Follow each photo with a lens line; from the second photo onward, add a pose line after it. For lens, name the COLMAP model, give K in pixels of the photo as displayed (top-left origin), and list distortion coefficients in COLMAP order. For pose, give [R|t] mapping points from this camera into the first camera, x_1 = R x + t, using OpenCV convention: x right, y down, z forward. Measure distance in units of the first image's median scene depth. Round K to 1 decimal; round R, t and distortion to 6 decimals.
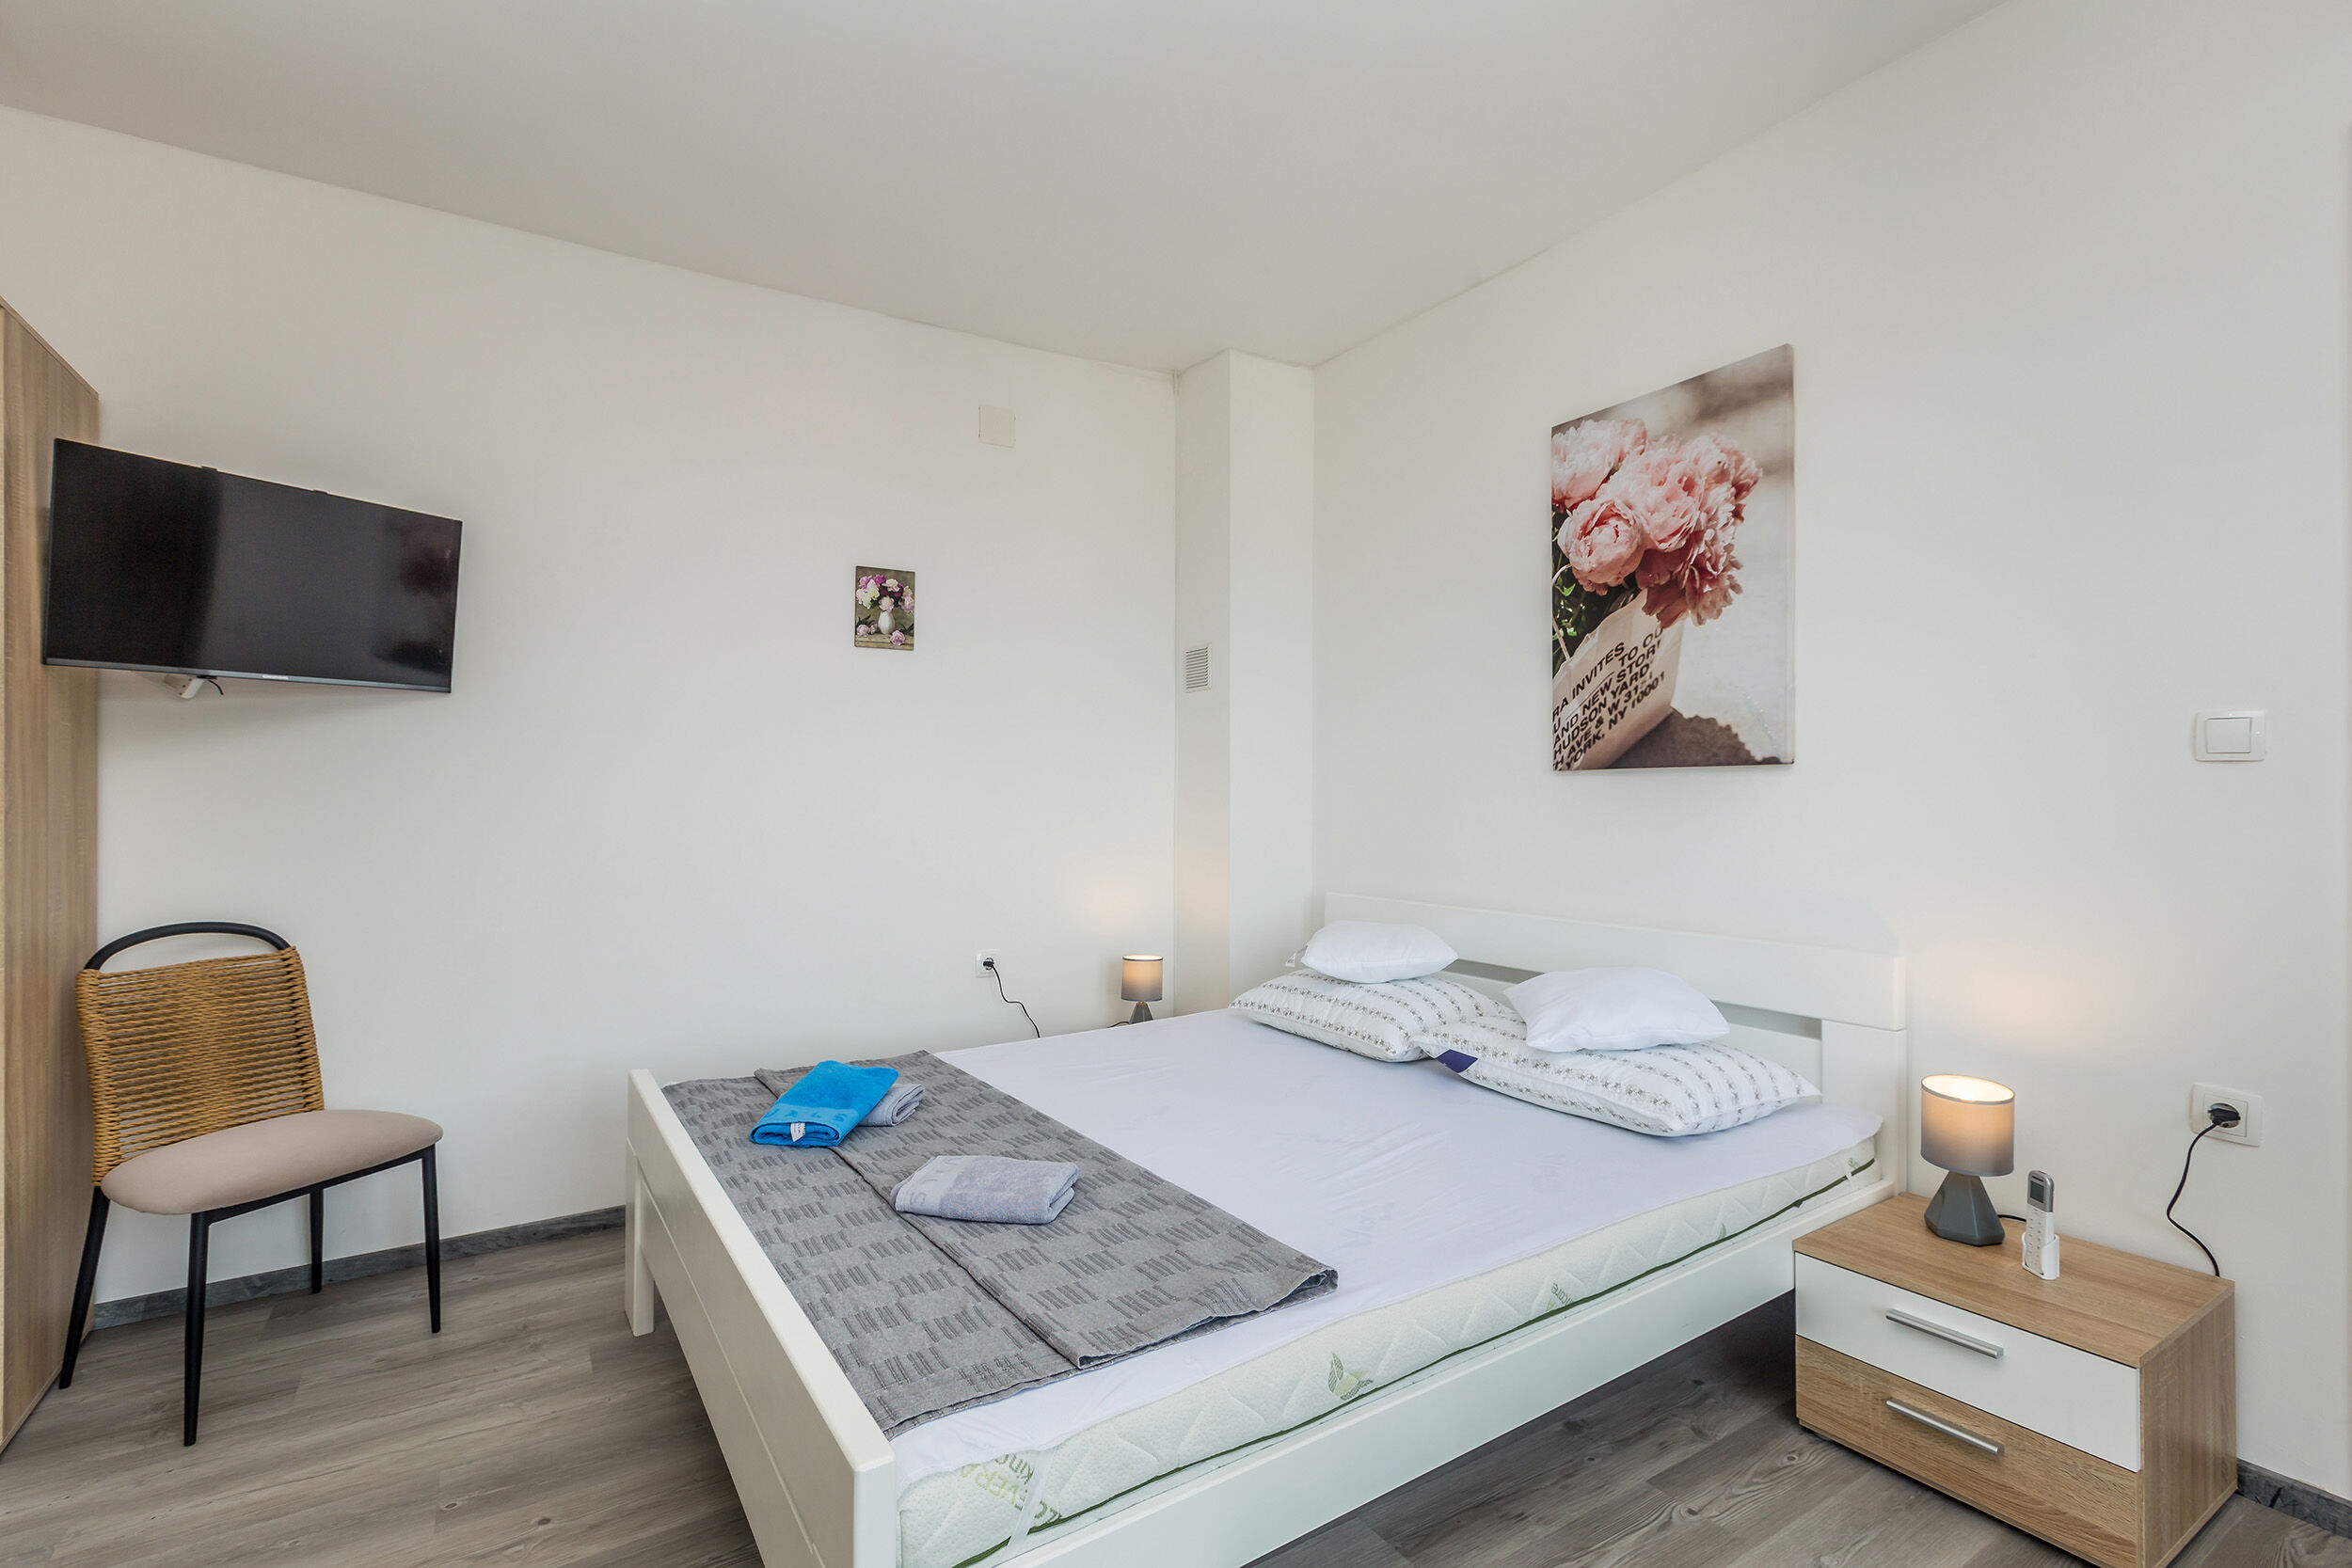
lens RADIAL K [[1063.4, 0, 1141.7], [0, 1063.4, 796.6], [0, 0, 1]] dist [-0.001101, -0.000374]
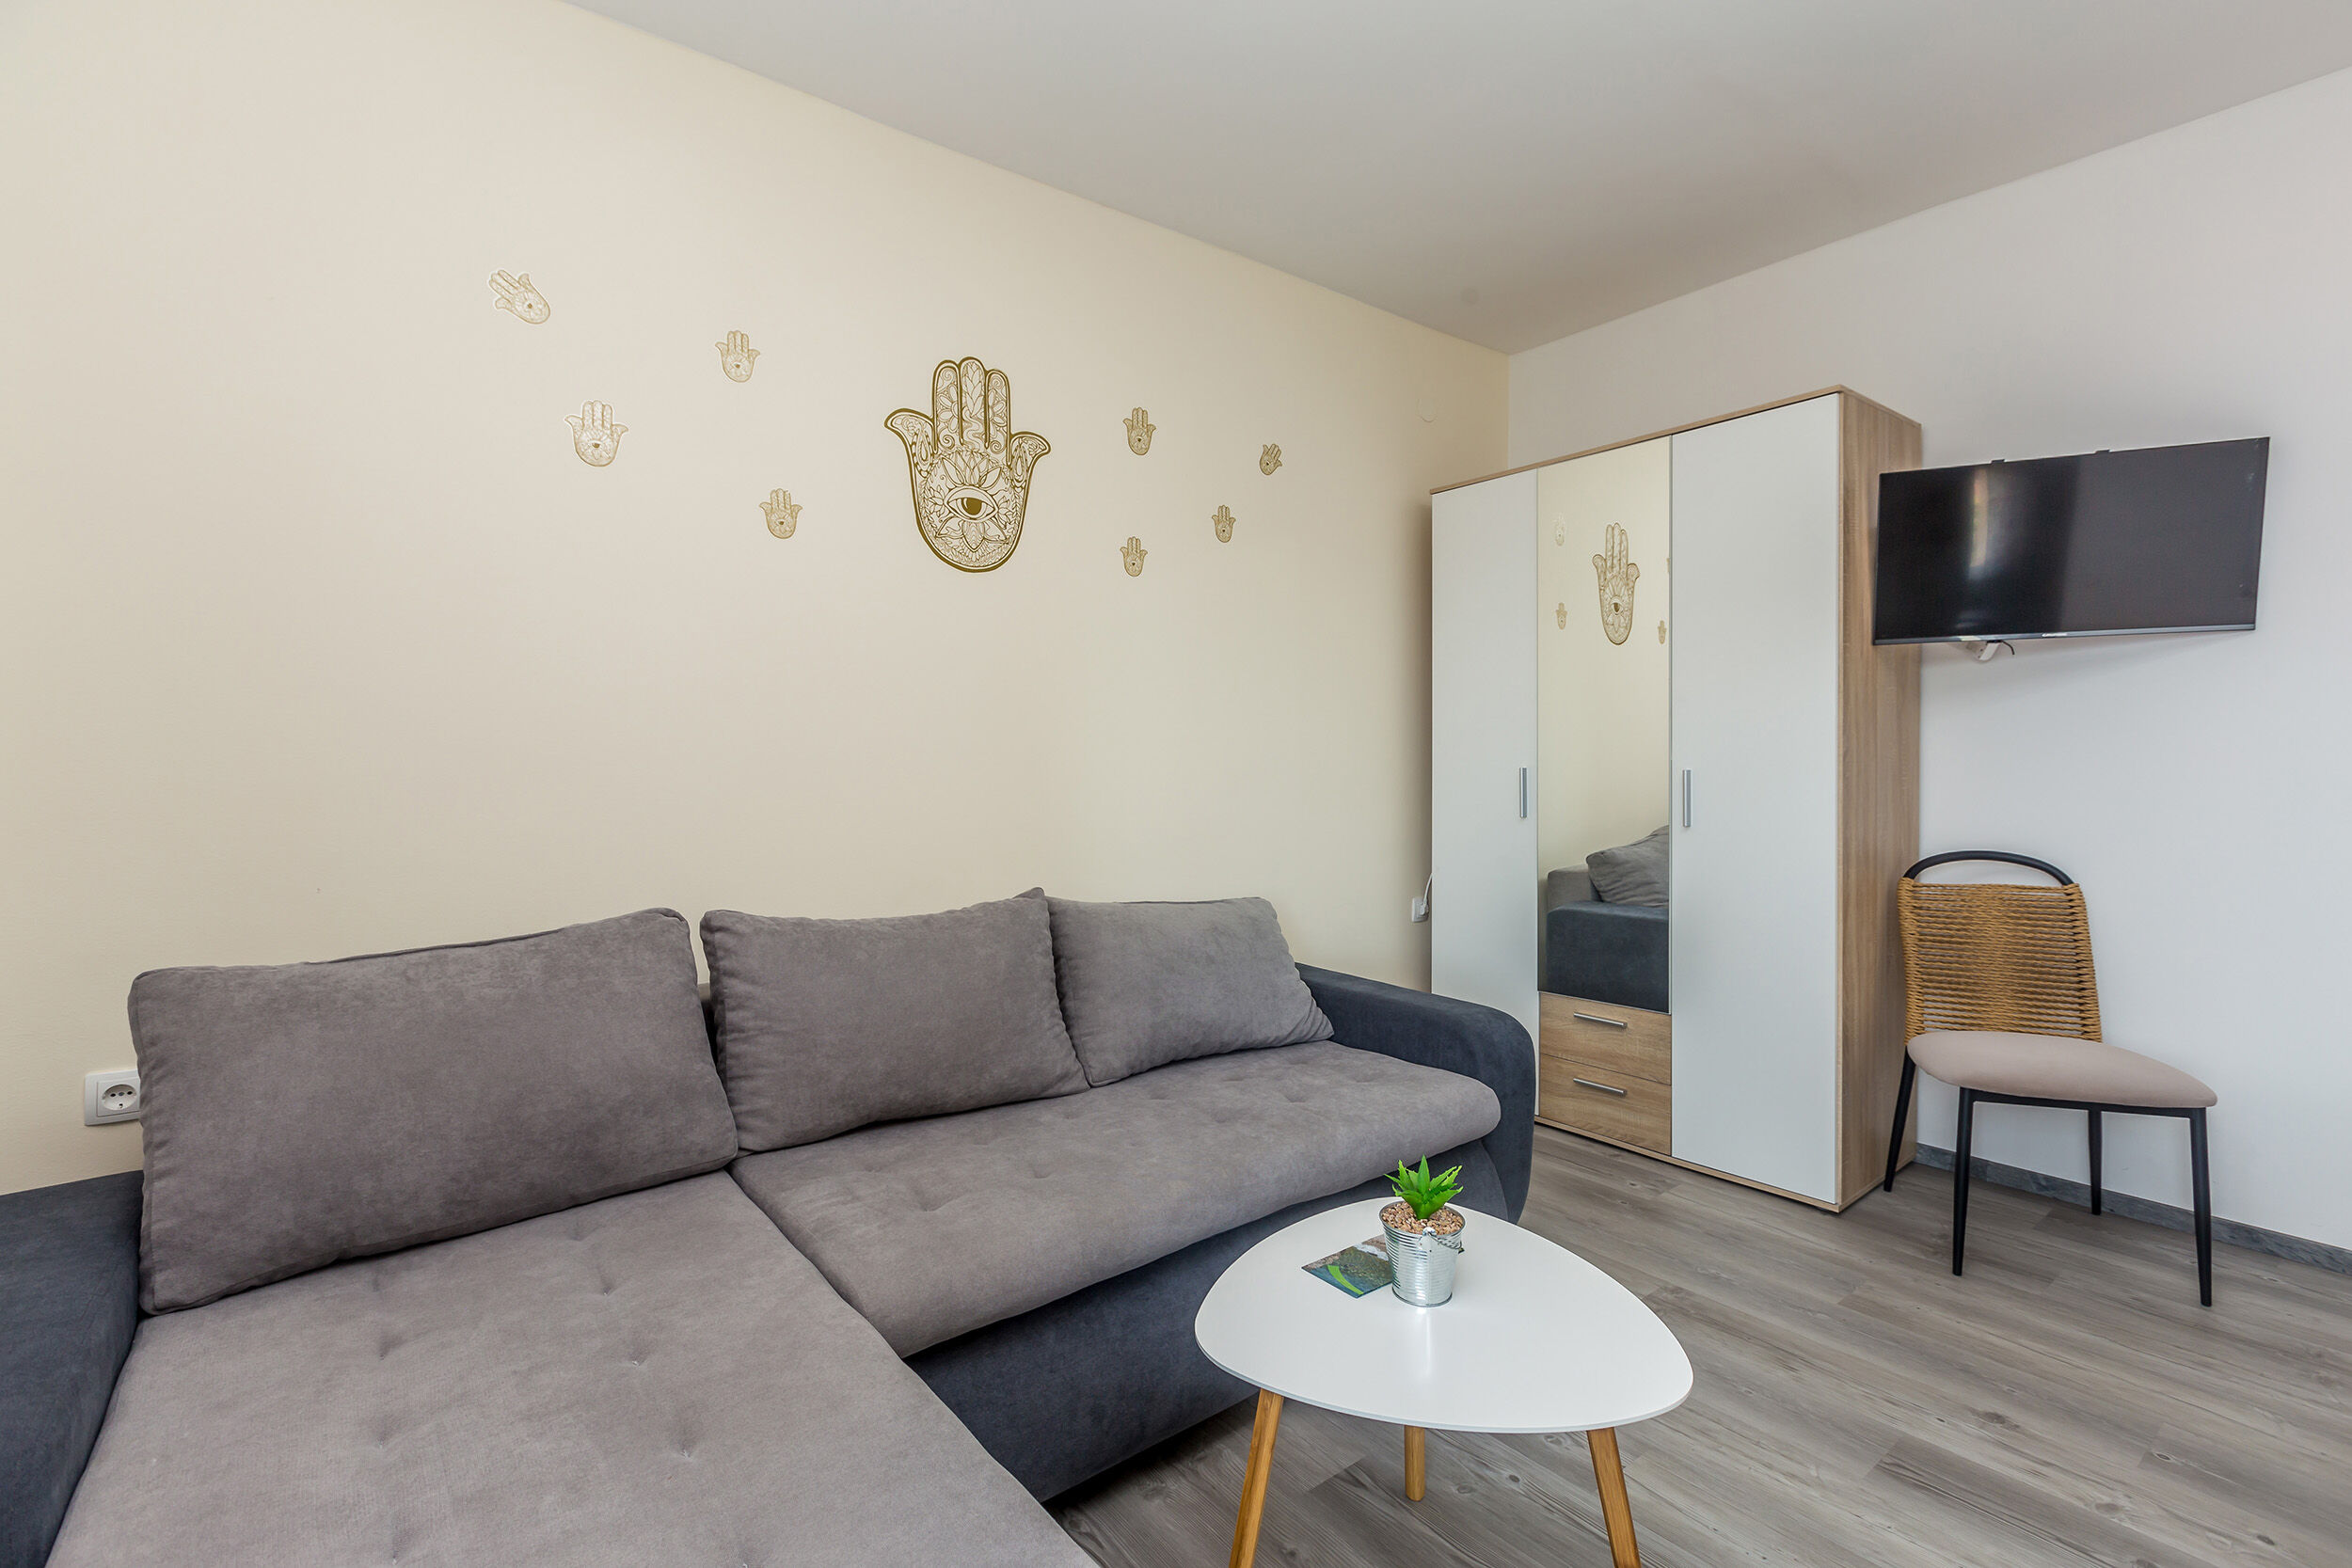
lens RADIAL K [[1063.4, 0, 1188.7], [0, 1063.4, 770.5], [0, 0, 1]] dist [-0.001101, -0.000374]
pose [[0.121933, 0.026301, -0.992190, 0.152844], [0.002680, 0.999636, 0.026827, -0.003835], [0.992535, -0.005931, 0.121819, -0.018470]]
